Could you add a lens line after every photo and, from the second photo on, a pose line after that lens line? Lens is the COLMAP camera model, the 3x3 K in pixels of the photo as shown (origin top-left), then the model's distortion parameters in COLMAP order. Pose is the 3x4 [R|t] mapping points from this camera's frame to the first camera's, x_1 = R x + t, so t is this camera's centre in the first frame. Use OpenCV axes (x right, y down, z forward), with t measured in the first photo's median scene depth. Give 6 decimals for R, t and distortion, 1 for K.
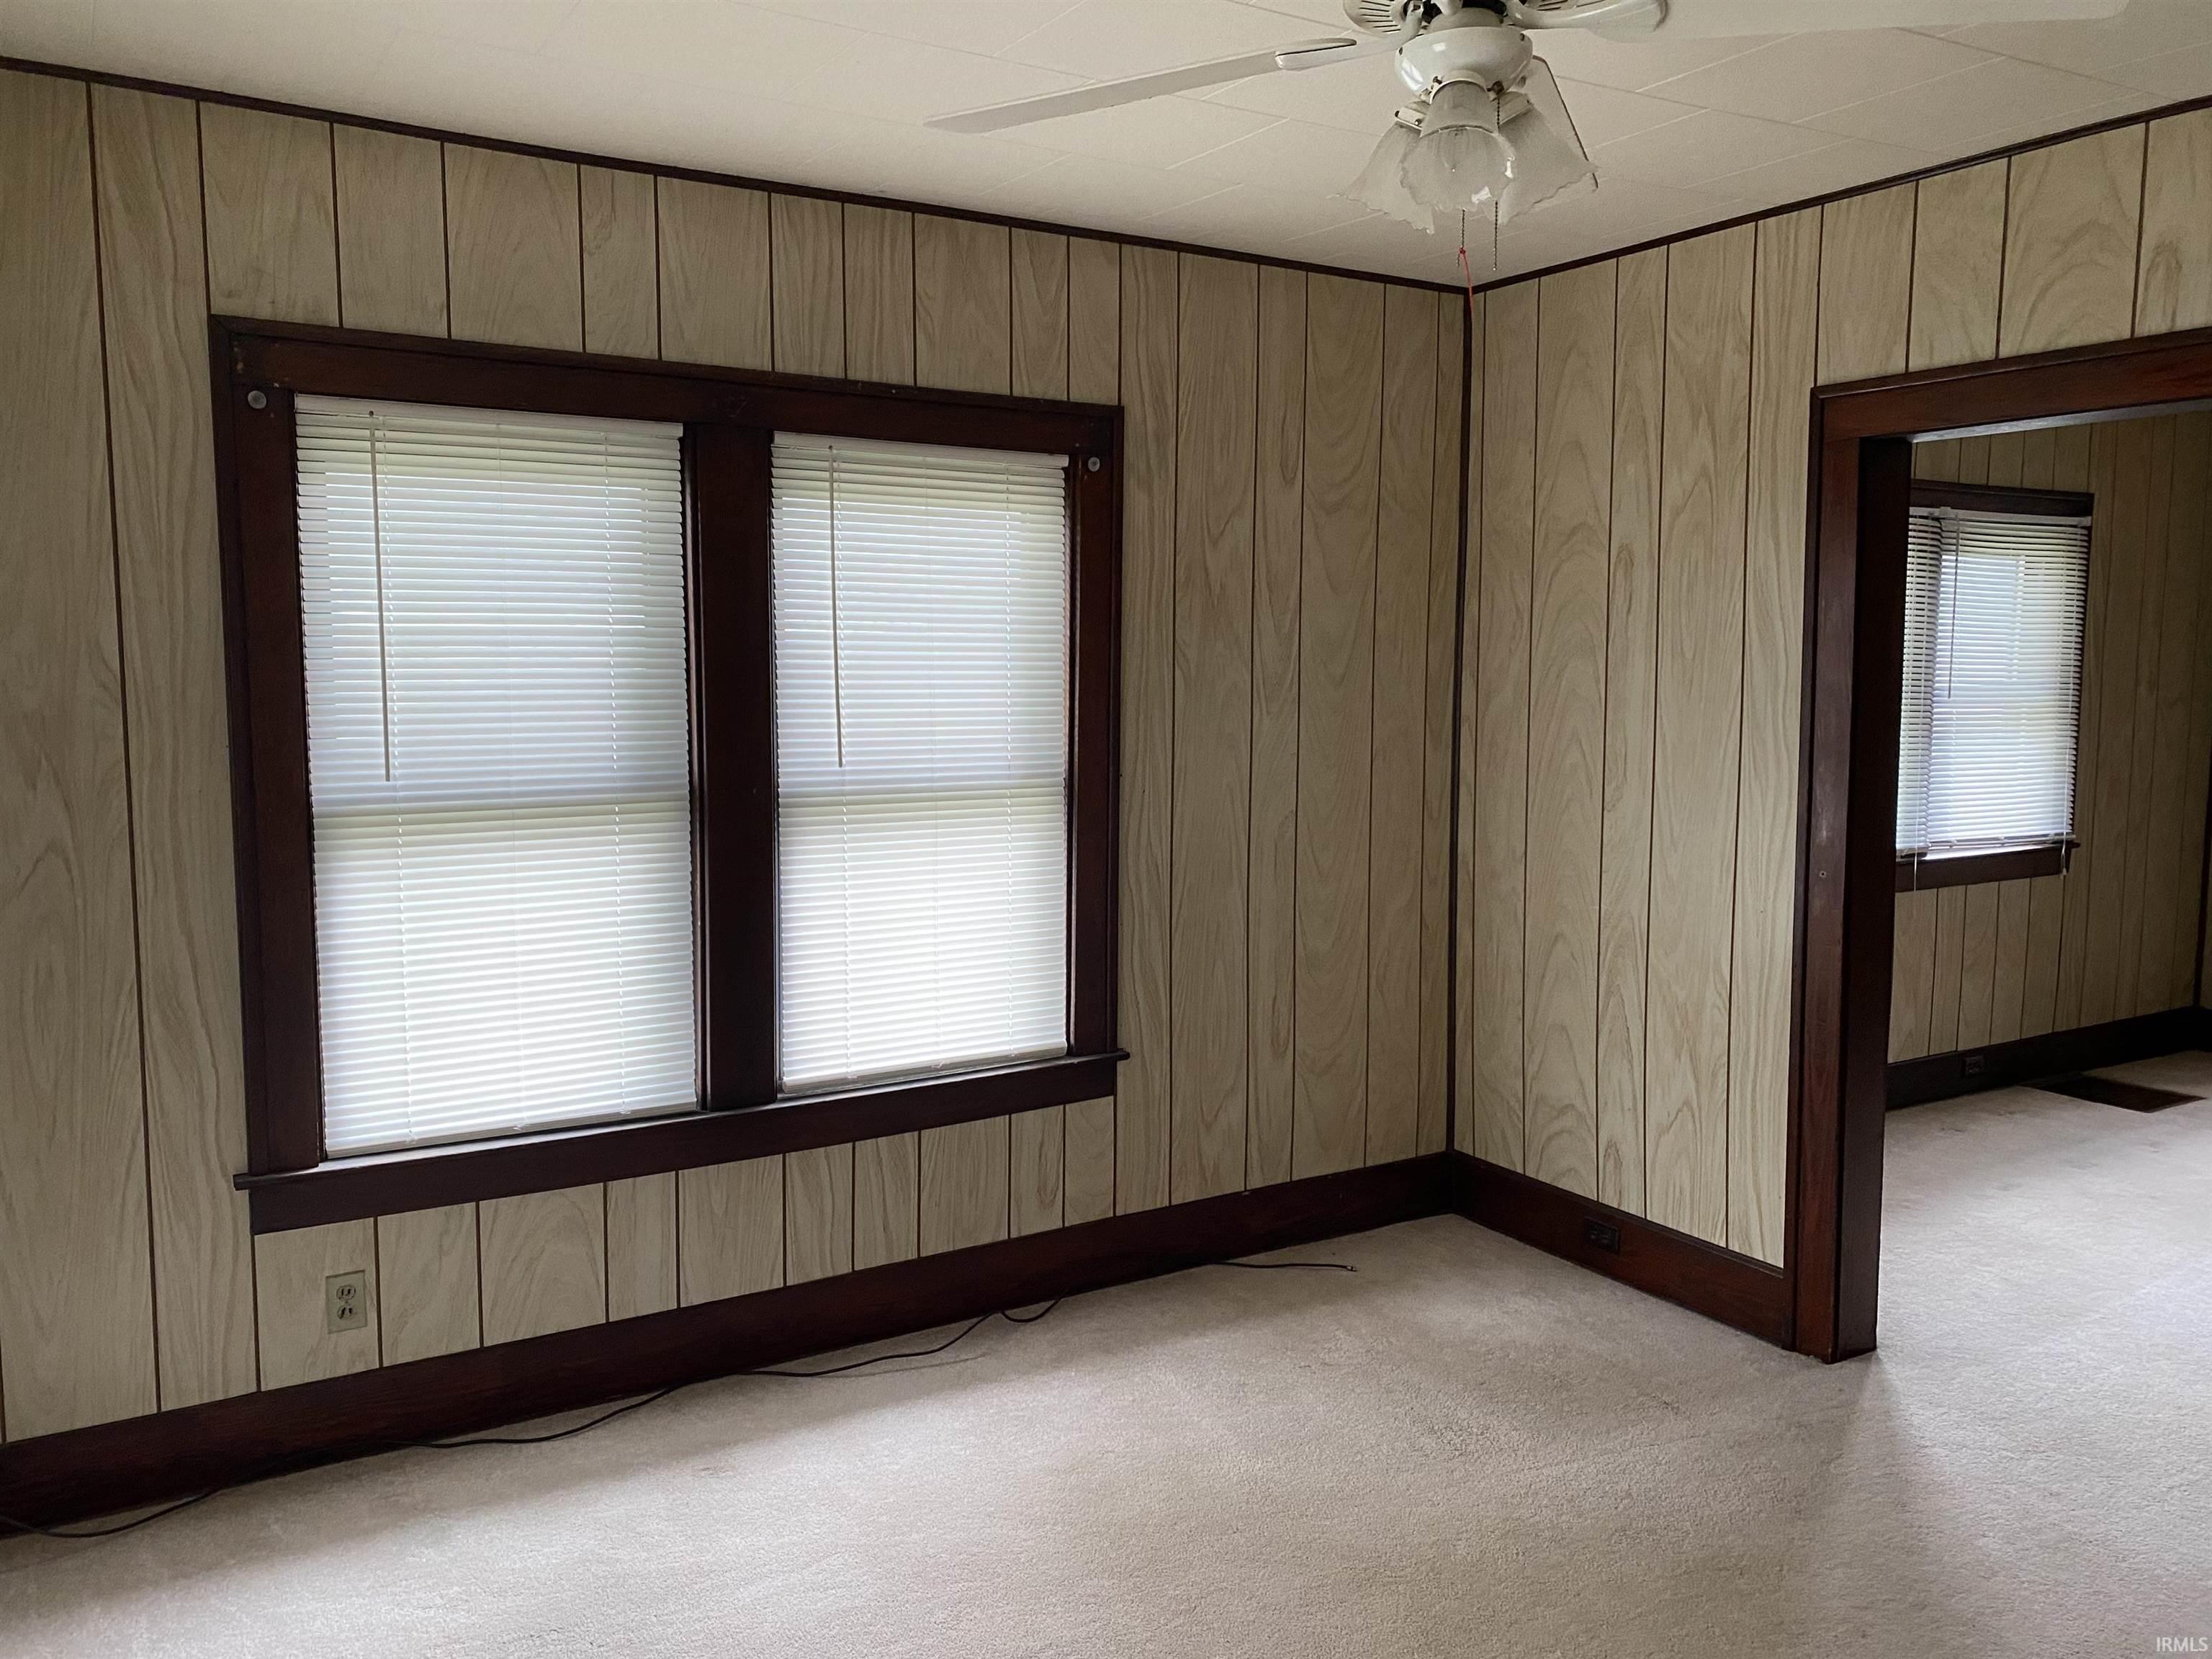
lens RADIAL K [[1678.0, 0, 1097.4], [0, 1678.0, 826.7], [0, 0, 1]] dist [0.028976, -0.028966]
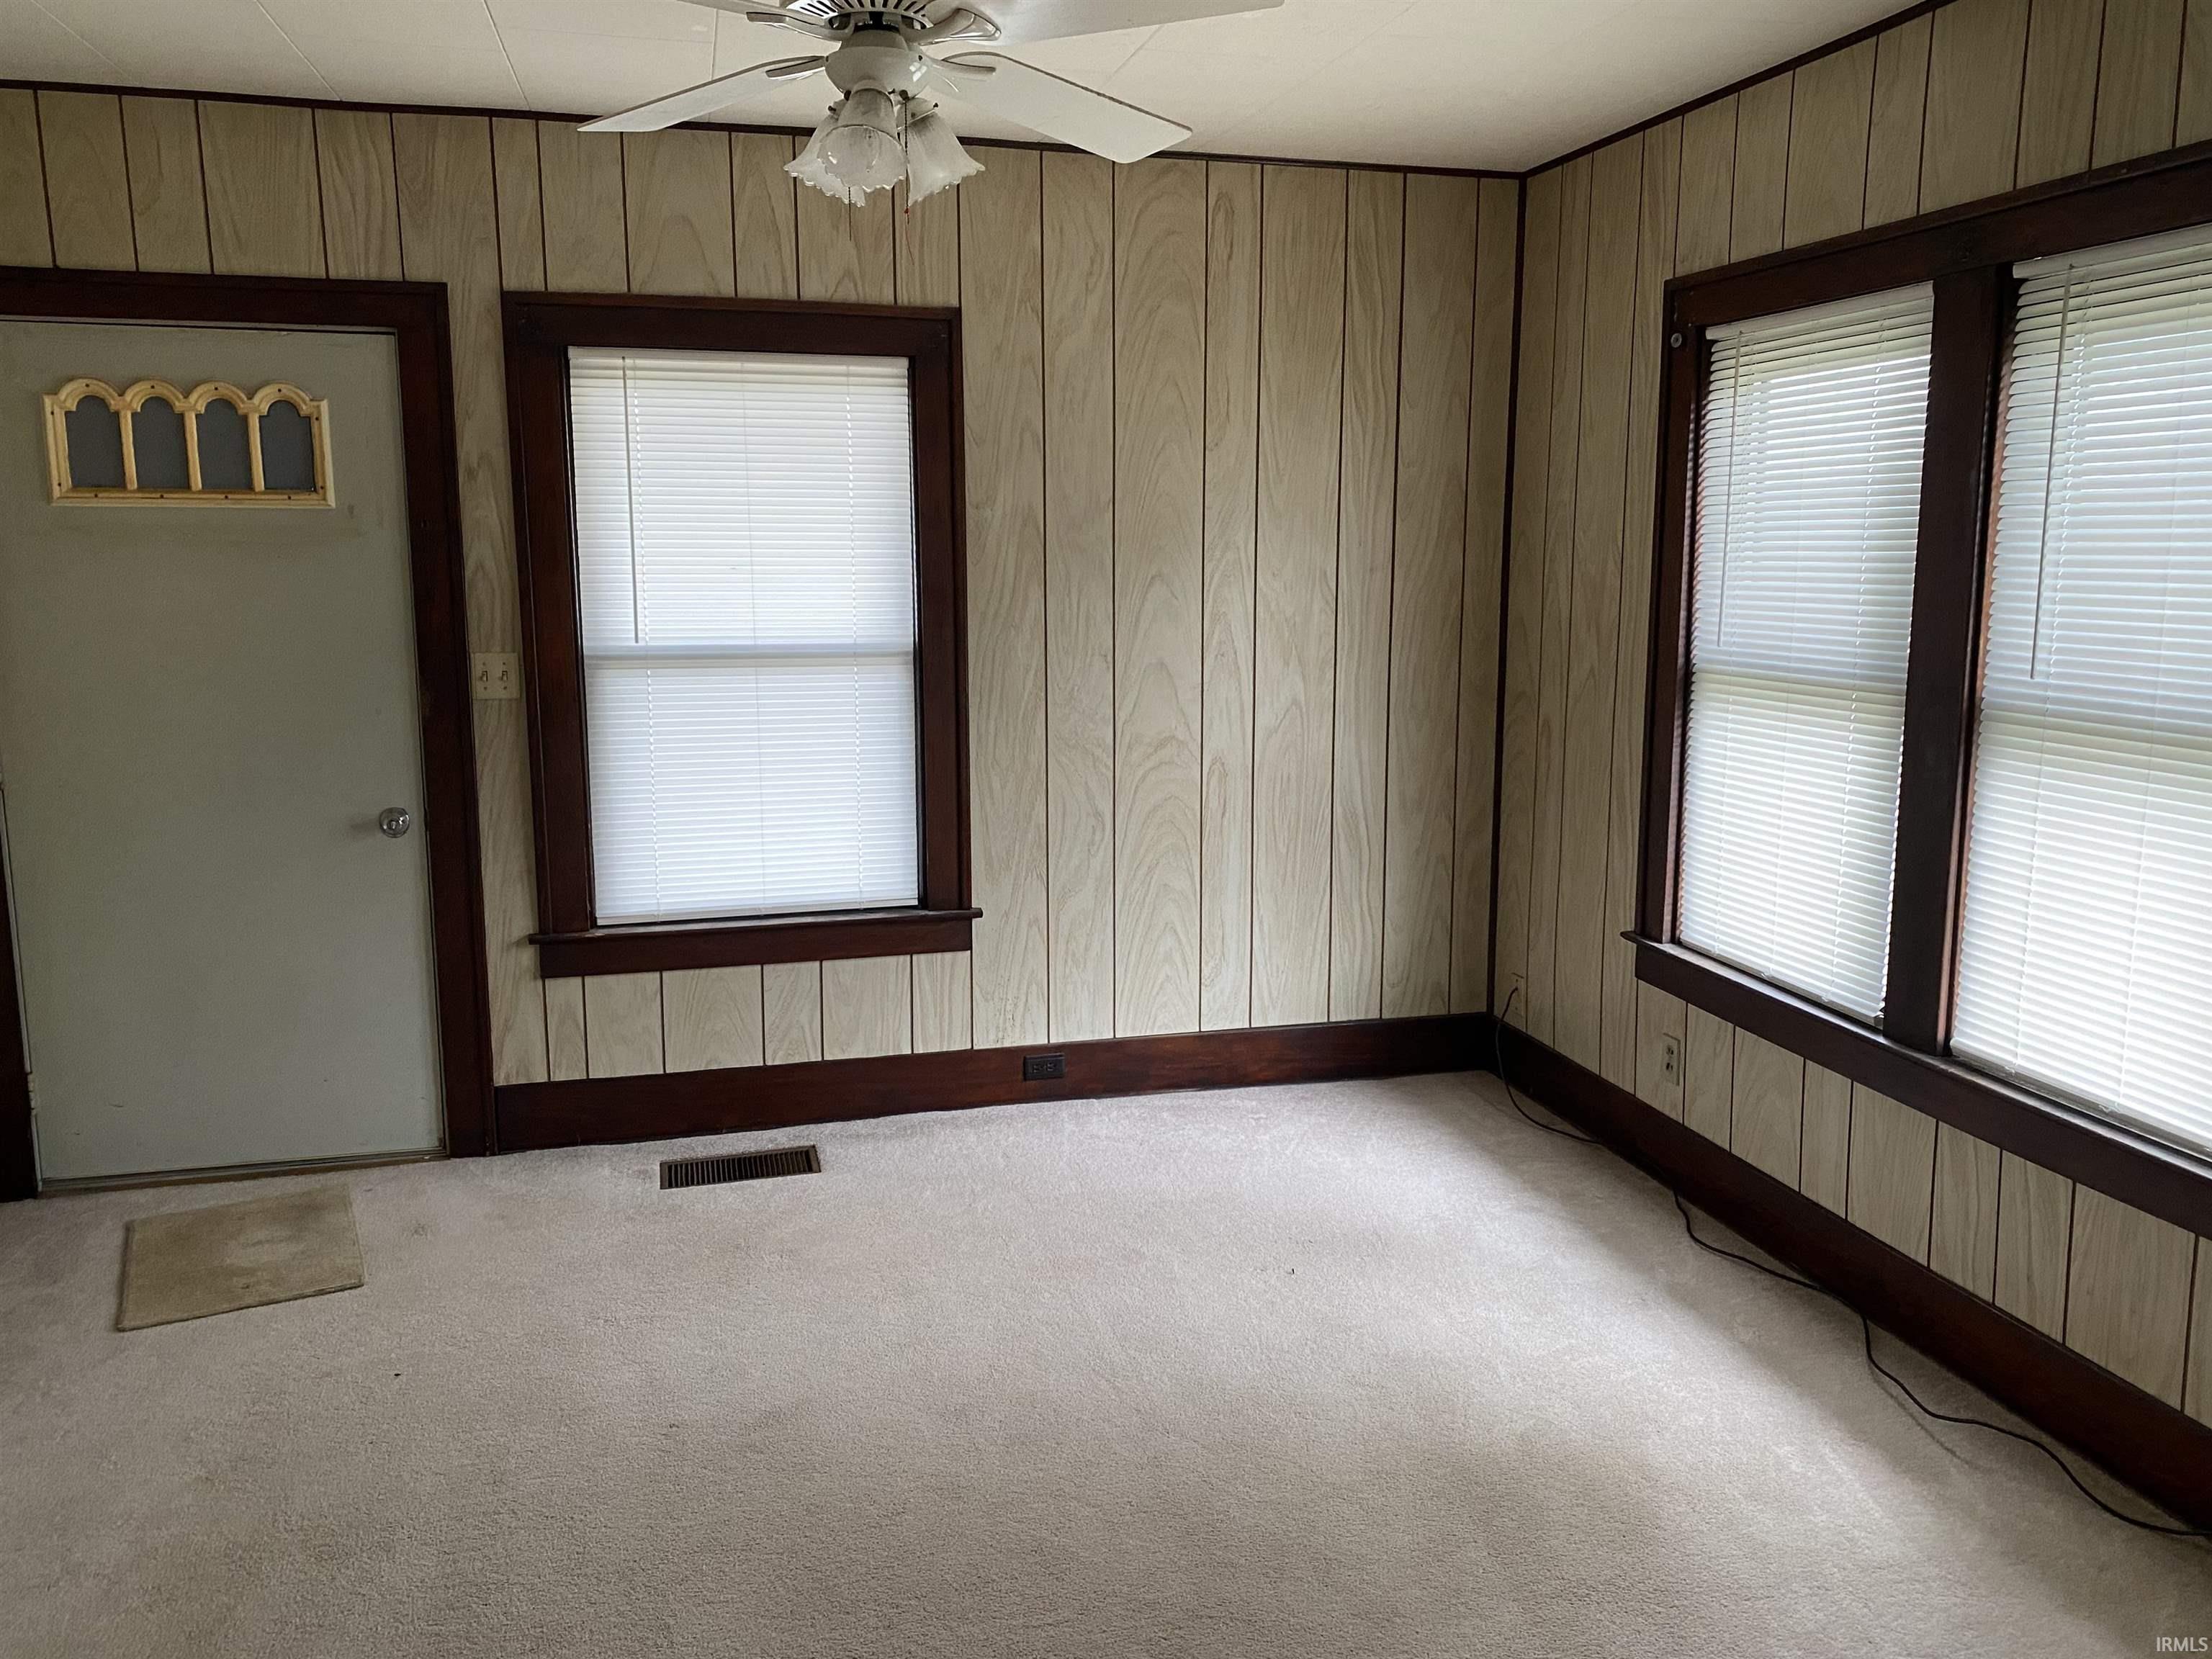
lens RADIAL K [[1678.0, 0, 1114.4], [0, 1678.0, 797.7], [0, 0, 1]] dist [0.028976, -0.028966]
pose [[-0.282721, 0.149309, -0.947510, 1.346724], [-0.089049, 0.979459, 0.180915, -0.159713], [0.955060, 0.135524, -0.263618, 1.474124]]
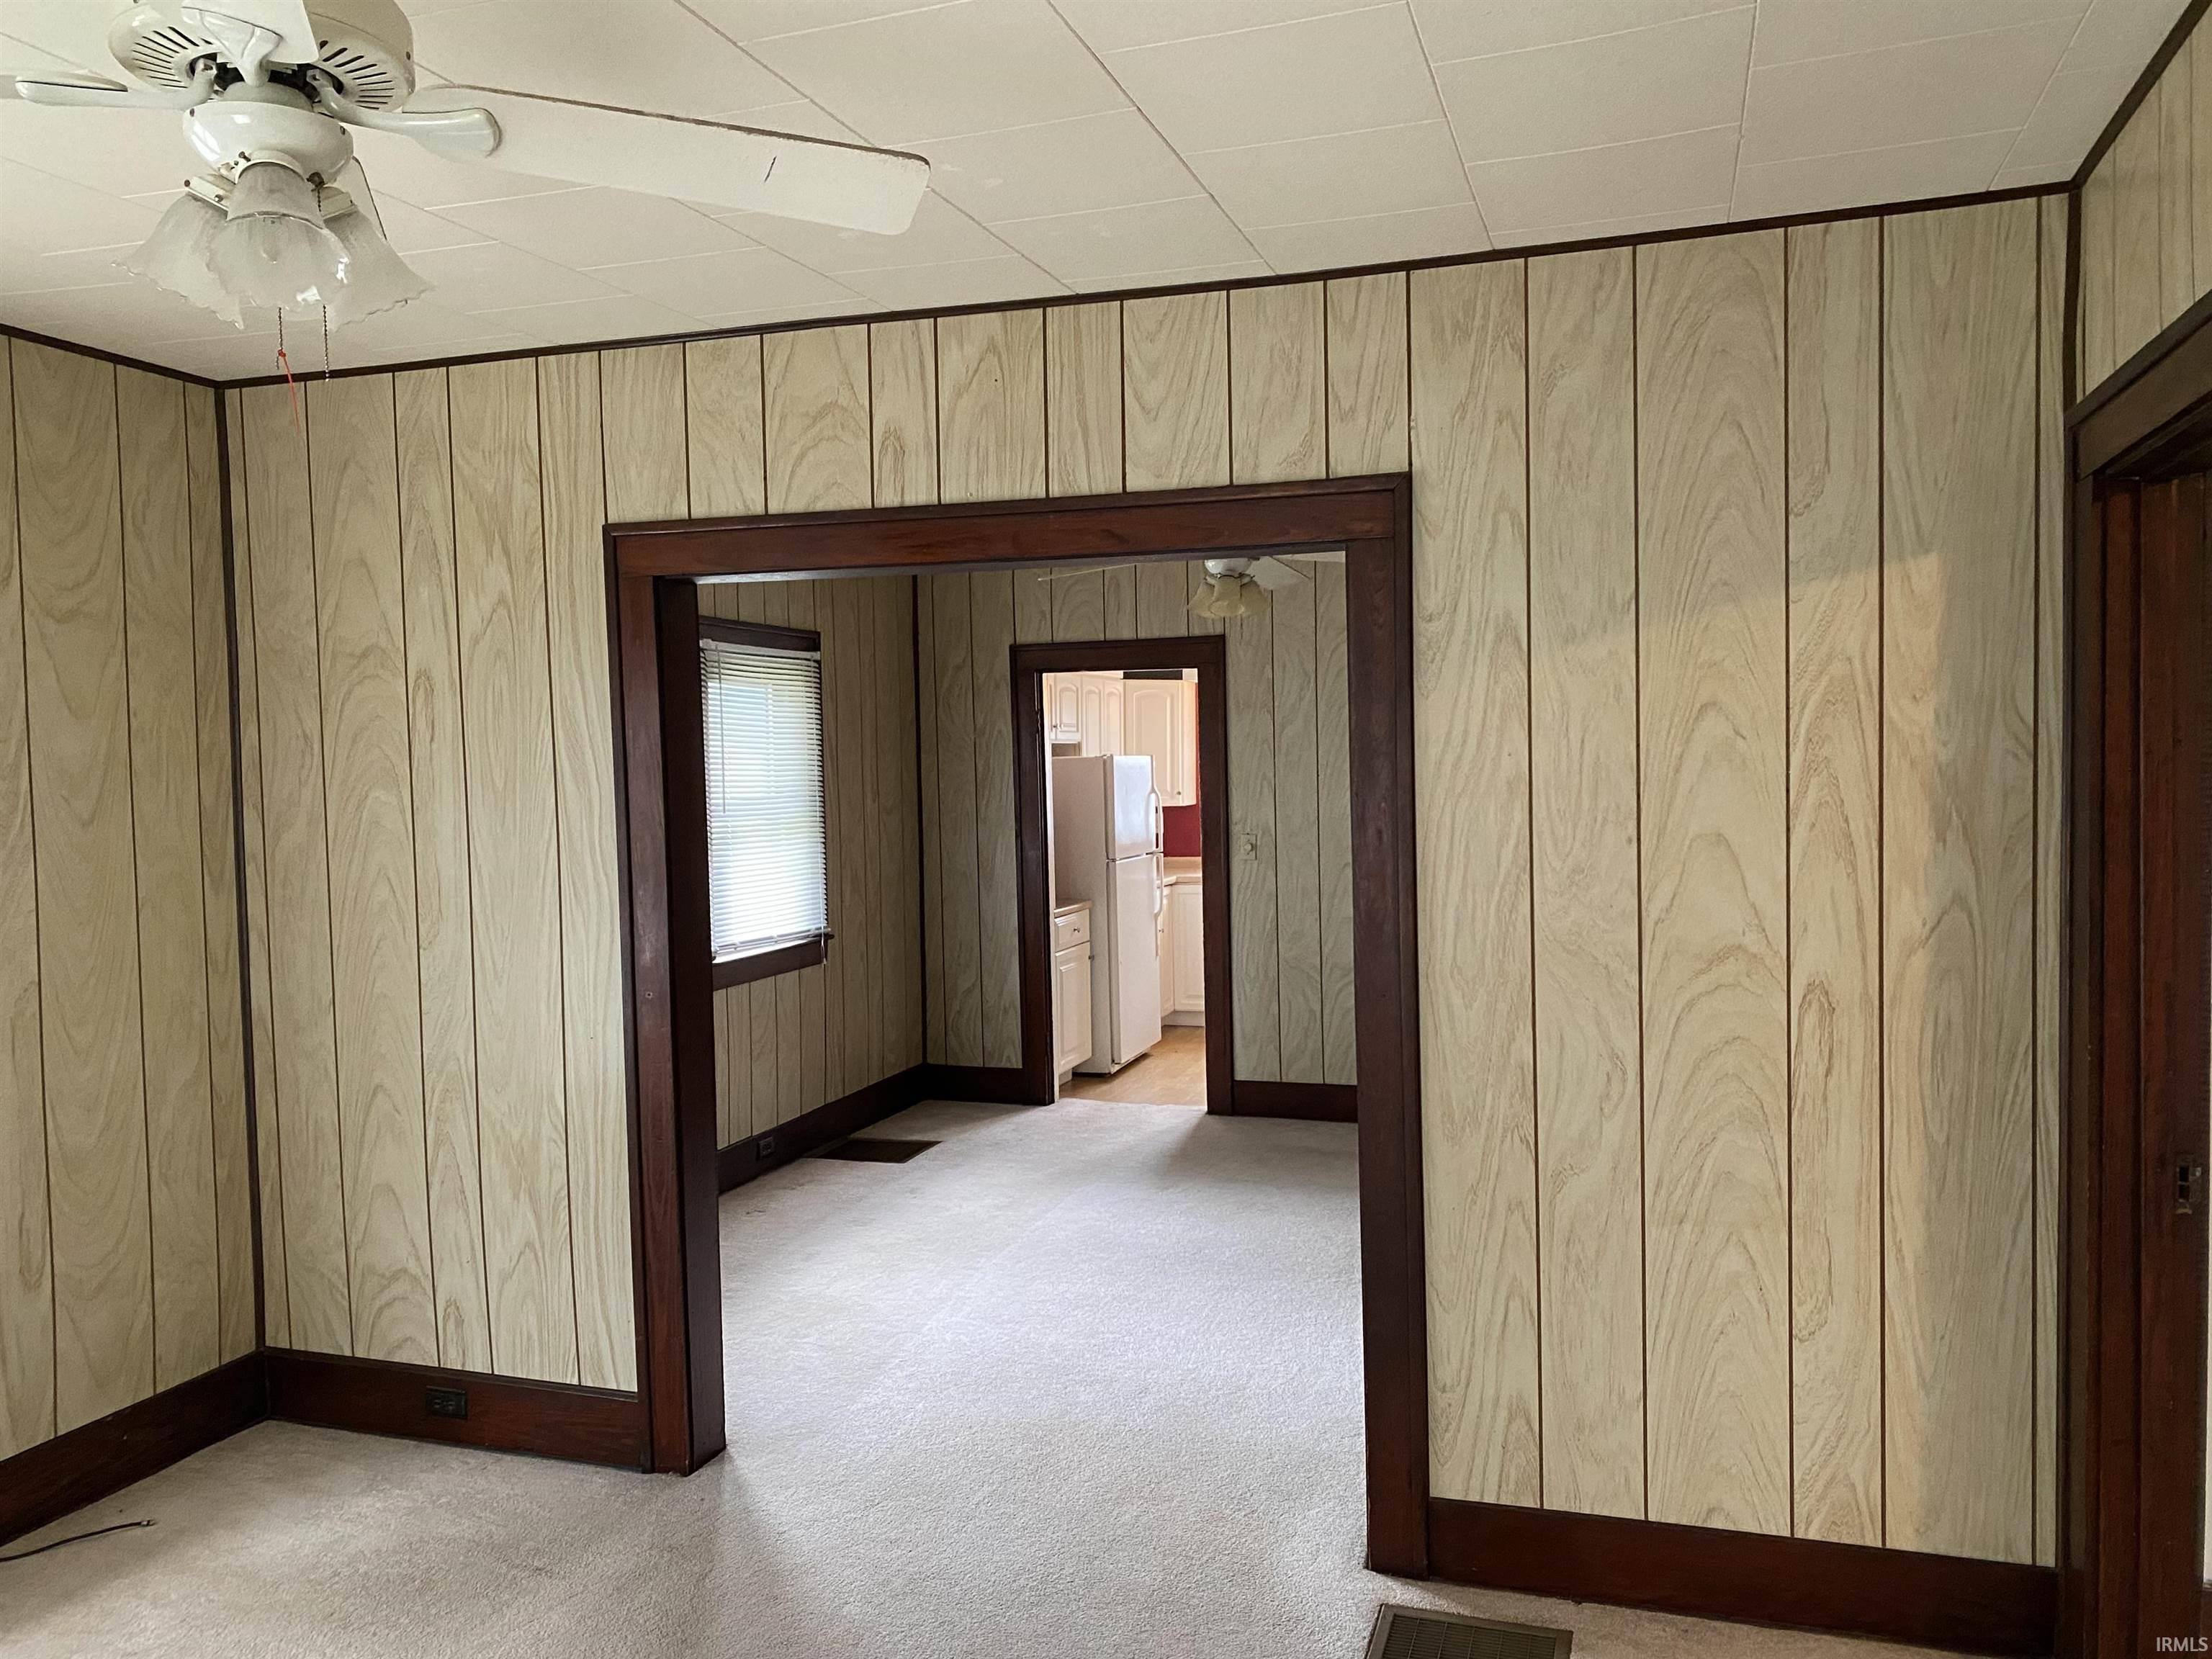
lens RADIAL K [[1678.0, 0, 1105.9], [0, 1678.0, 840.0], [0, 0, 1]] dist [0.028976, -0.028966]
pose [[0.763190, -0.040647, 0.644894, -0.012052], [0.079299, 0.996367, -0.031045, -0.010217], [-0.641290, 0.074832, 0.763641, 0.026724]]
